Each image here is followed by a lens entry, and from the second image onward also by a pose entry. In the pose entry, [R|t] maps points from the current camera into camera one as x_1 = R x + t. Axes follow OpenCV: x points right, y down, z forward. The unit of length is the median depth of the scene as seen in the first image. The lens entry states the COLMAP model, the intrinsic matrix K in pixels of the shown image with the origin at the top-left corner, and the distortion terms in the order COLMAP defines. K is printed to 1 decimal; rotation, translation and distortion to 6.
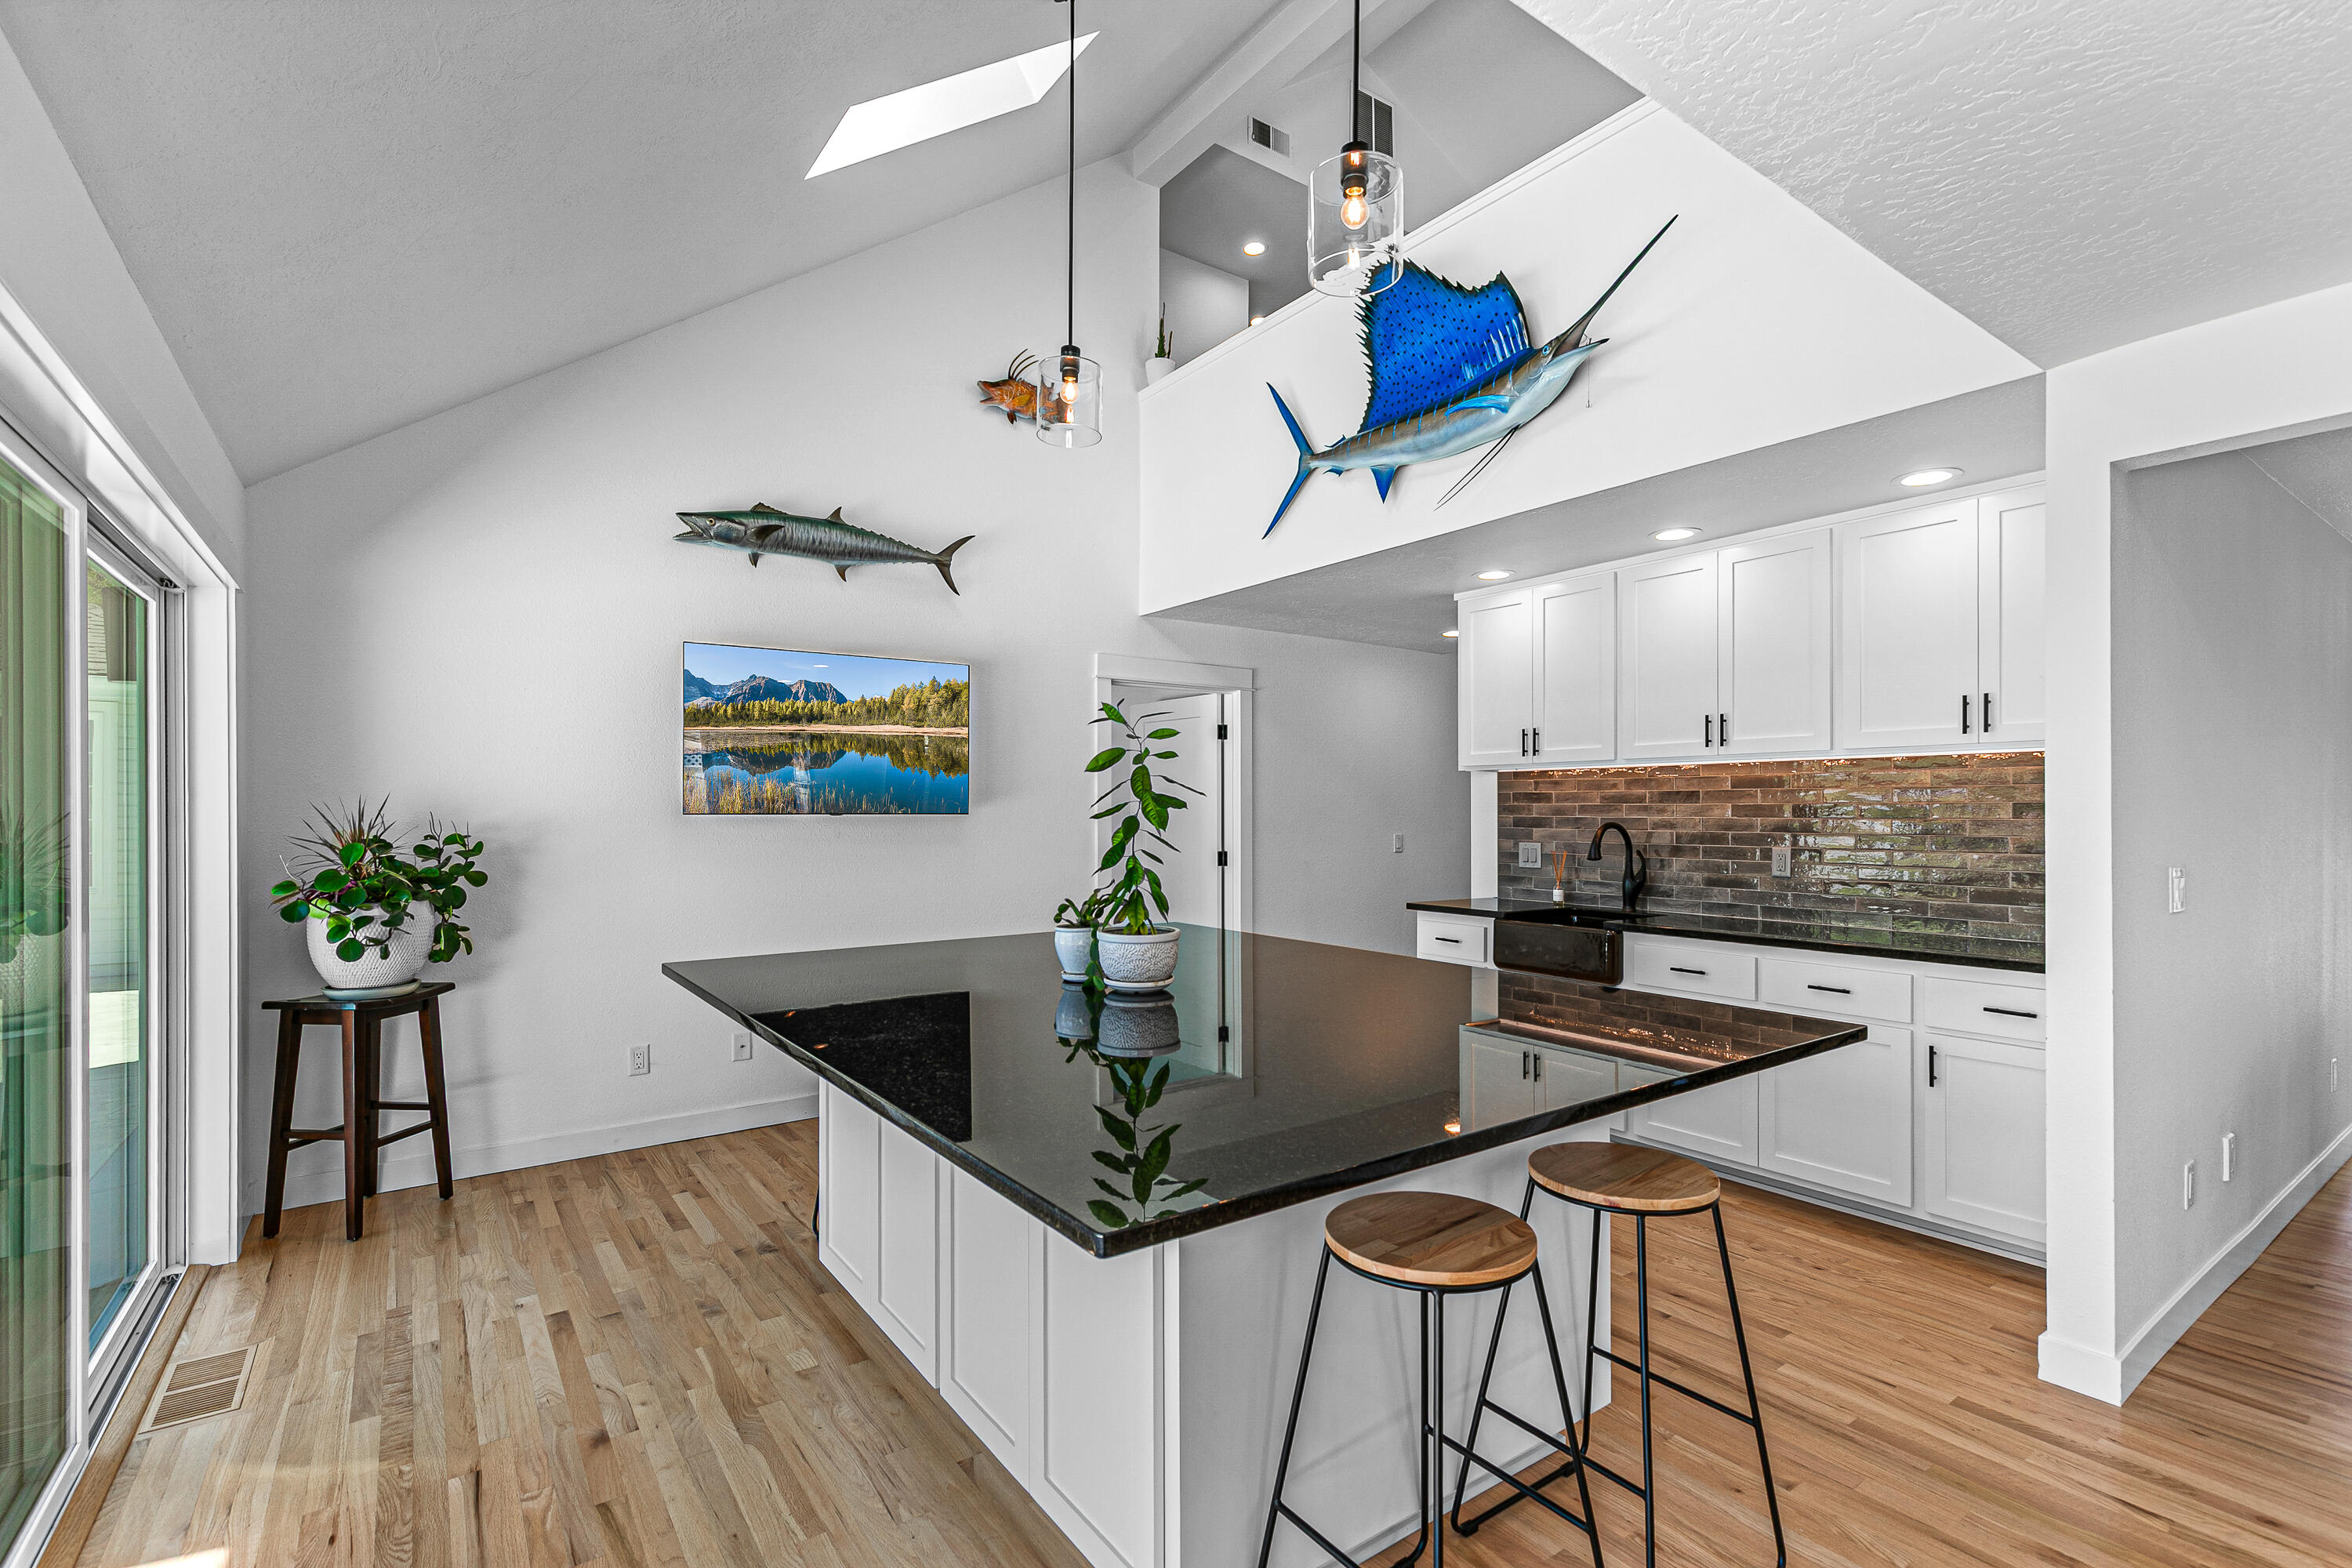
lens RADIAL K [[1074.3, 0, 1182.3], [0, 1074.3, 818.2], [0, 0, 1]] dist [0.009108, -0.000618]
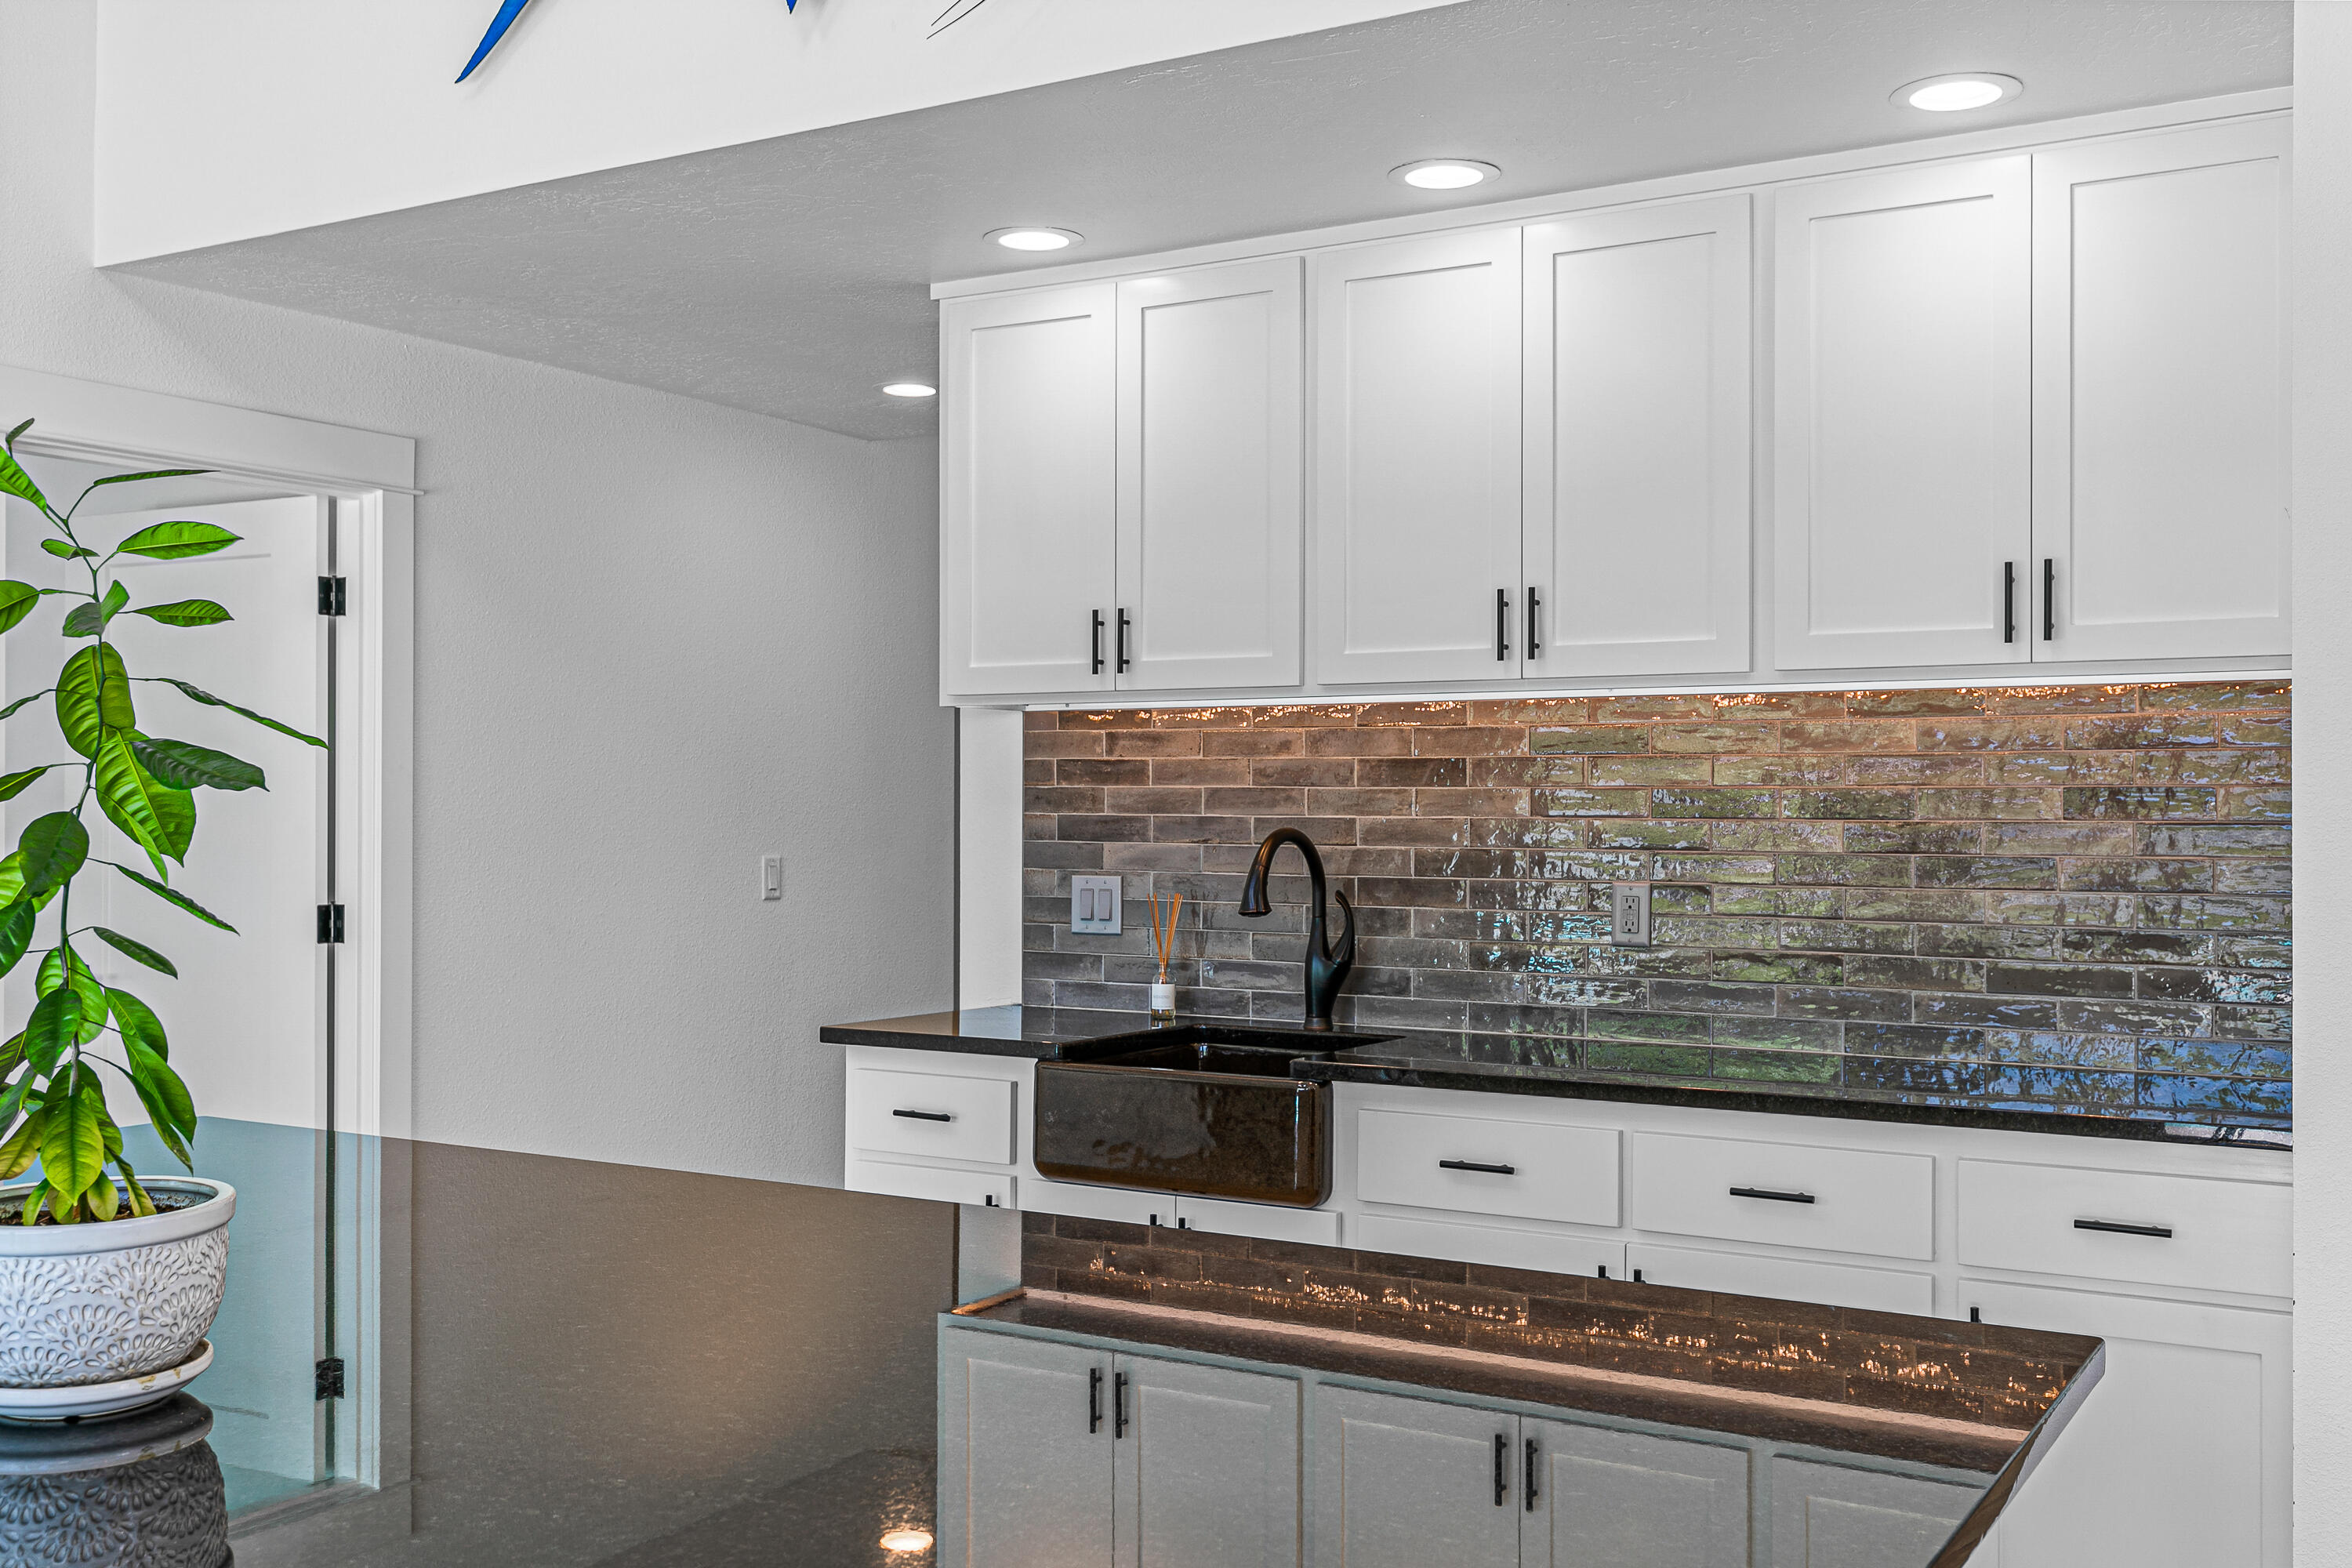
lens RADIAL K [[2240.4, 0, 1176.0], [0, 2240.4, 784.0], [0, 0, 1]] dist [0.008020, -0.006185]
pose [[0.917242, 0.005989, 0.398284, -0.006321], [0.000054, 0.999885, -0.015158, -0.000540], [-0.398329, 0.013925, 0.917137, 0.177039]]
